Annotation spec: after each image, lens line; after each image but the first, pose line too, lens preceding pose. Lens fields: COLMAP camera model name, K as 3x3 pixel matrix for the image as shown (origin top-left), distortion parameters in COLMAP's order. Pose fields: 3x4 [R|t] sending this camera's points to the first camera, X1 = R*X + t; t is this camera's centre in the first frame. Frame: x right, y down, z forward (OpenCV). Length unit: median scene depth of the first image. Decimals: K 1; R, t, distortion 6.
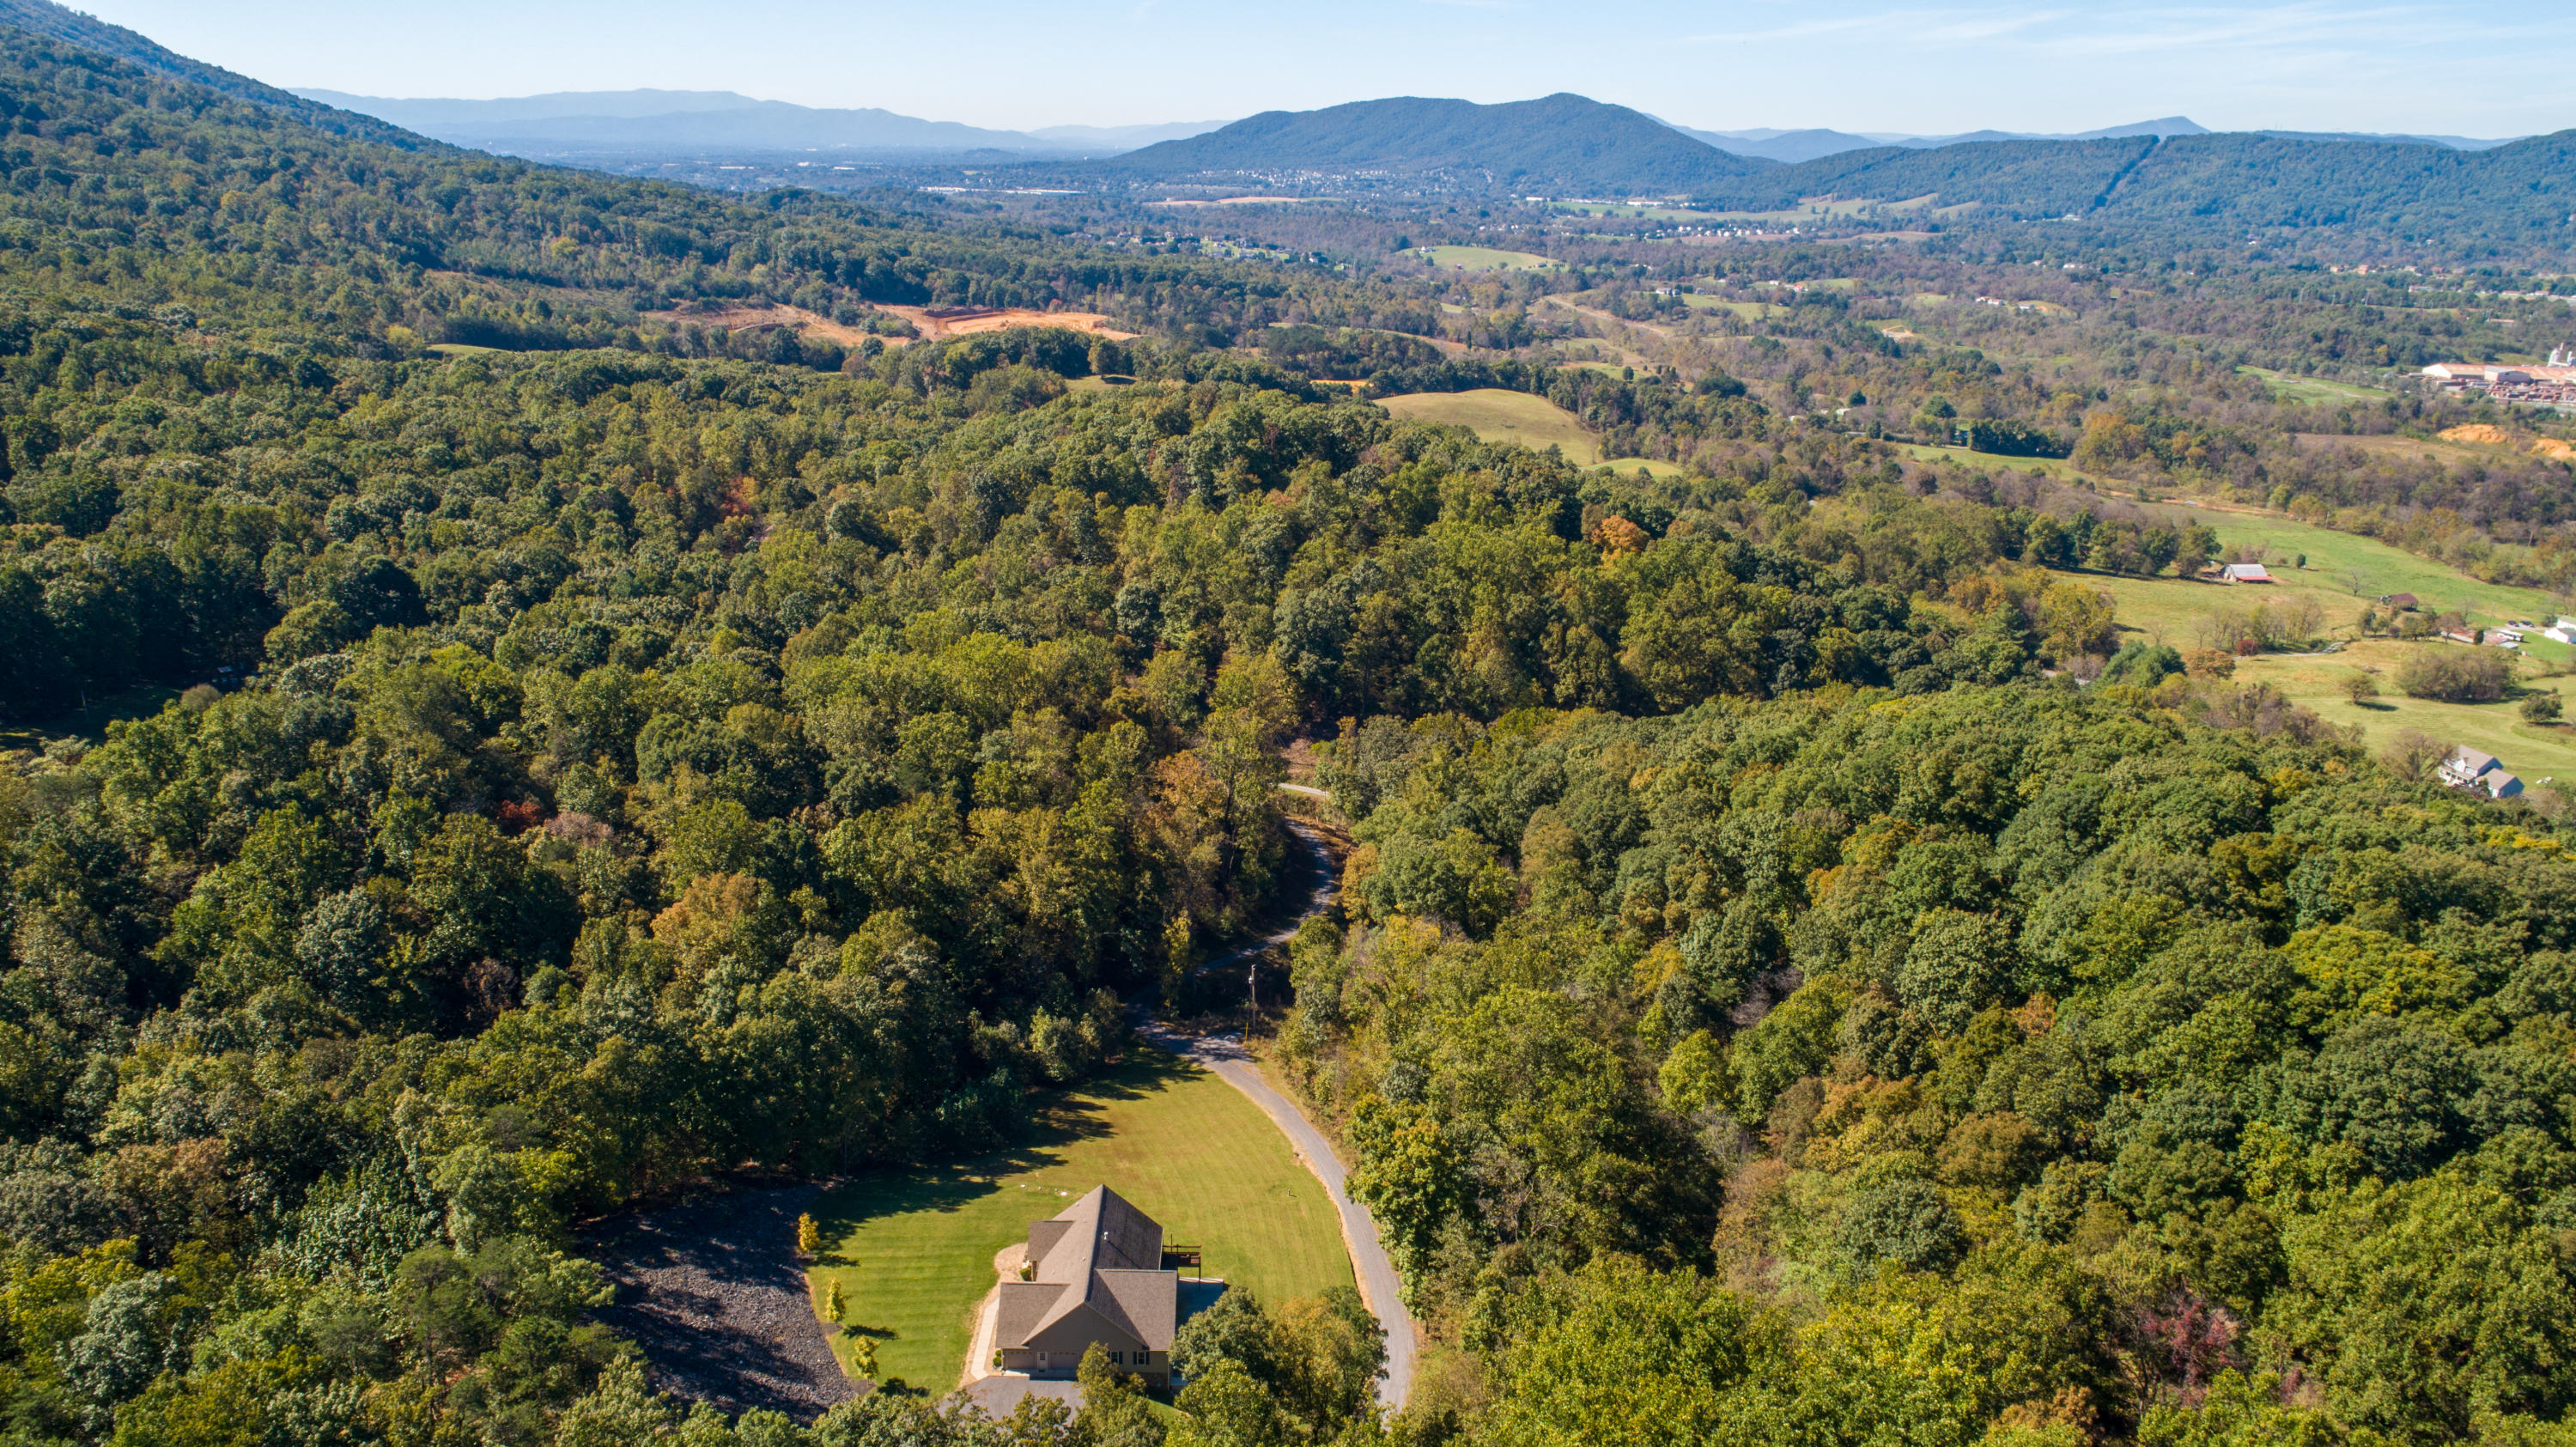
lens RADIAL K [[1738.8, 0, 1282.0], [0, 1738.8, 720.8], [0, 0, 1]] dist [-0.010642, 0.008840]
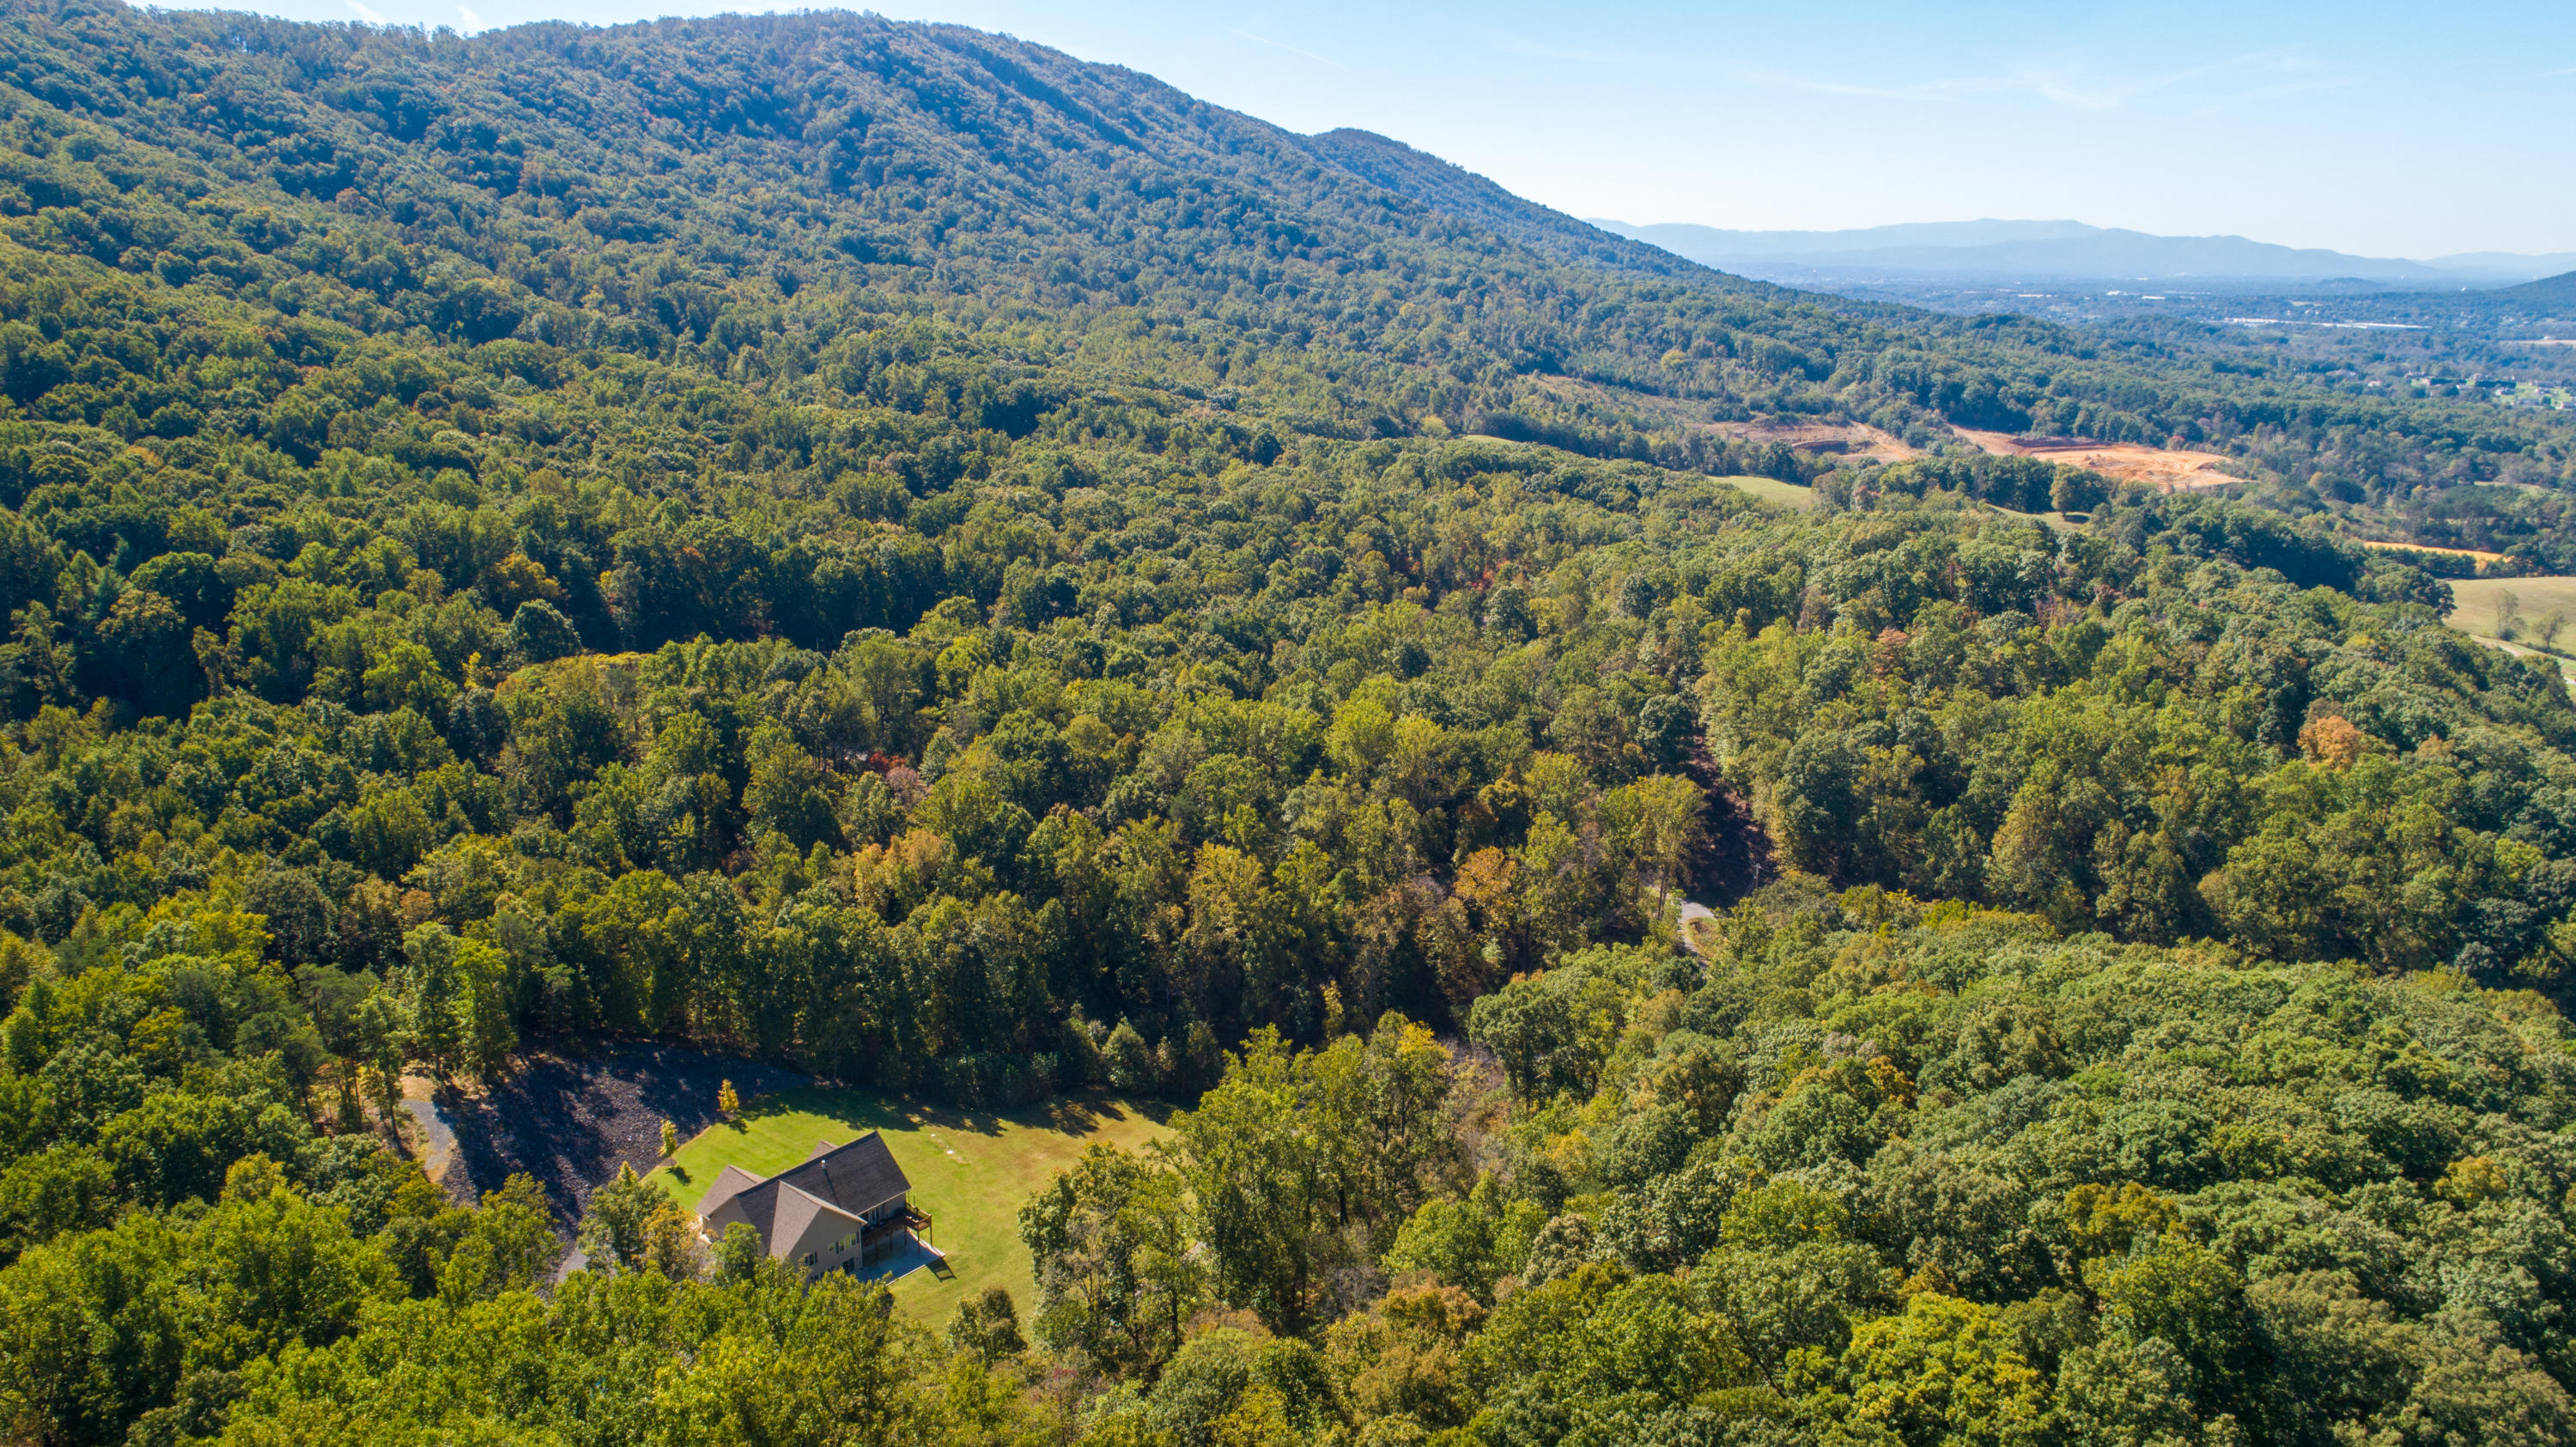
lens RADIAL K [[1738.8, 0, 1282.0], [0, 1738.8, 720.8], [0, 0, 1]] dist [-0.010642, 0.008840]
pose [[0.761719, 0.162307, -0.627248, 0.115778], [-0.204655, 0.978823, 0.004751, -0.008372], [0.614736, 0.124751, 0.778805, 0.036735]]
